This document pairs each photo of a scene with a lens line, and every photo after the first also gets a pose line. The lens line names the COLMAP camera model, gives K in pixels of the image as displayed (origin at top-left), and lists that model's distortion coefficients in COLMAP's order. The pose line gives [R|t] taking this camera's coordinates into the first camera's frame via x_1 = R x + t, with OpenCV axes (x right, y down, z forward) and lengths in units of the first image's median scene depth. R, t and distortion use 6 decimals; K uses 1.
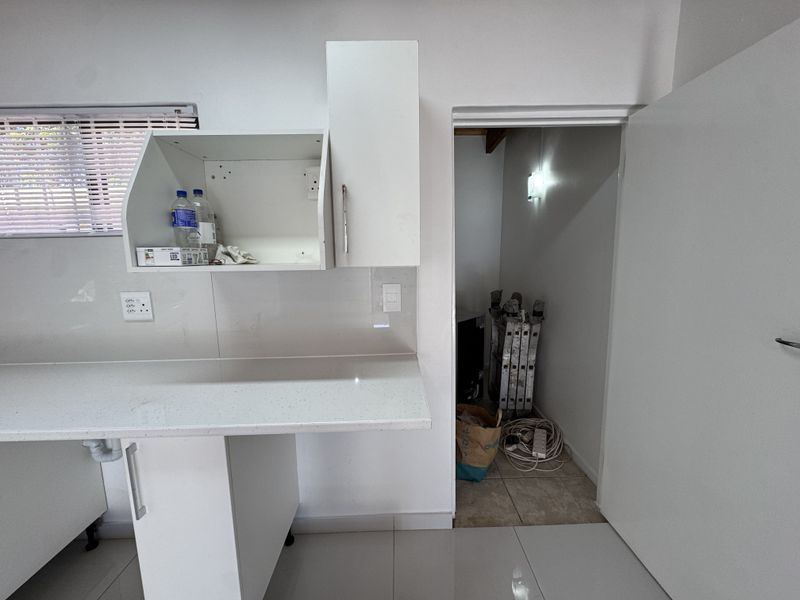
lens RADIAL K [[314.5, 0, 399.7], [0, 314.5, 298.3], [0, 0, 1]] dist [0.002263, 0.000021]
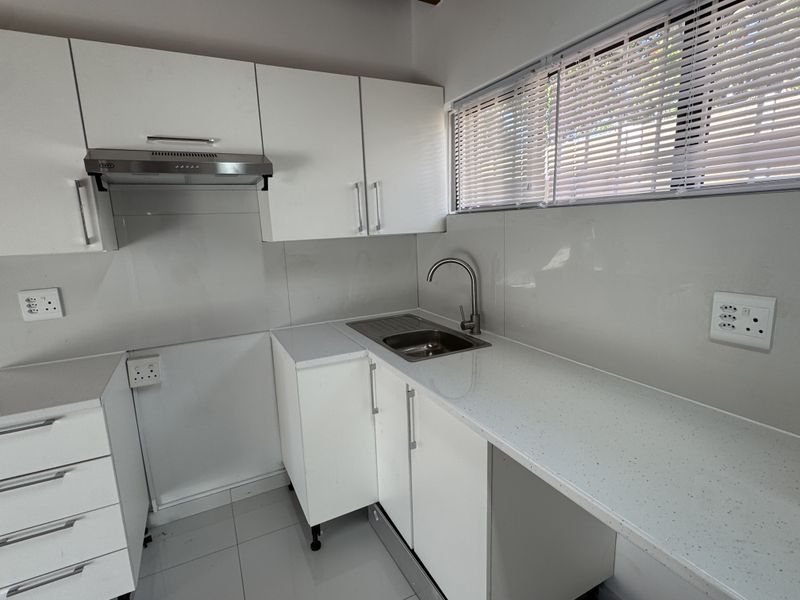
lens RADIAL K [[396.7, 0, 398.1], [0, 396.7, 299.7], [0, 0, 1]] dist [0.004374, 0.001039]
pose [[0.454480, 0.172217, -0.873950, -0.493671], [-0.086126, 0.985031, 0.149318, -0.064238], [0.886583, 0.007408, 0.462510, 0.121738]]
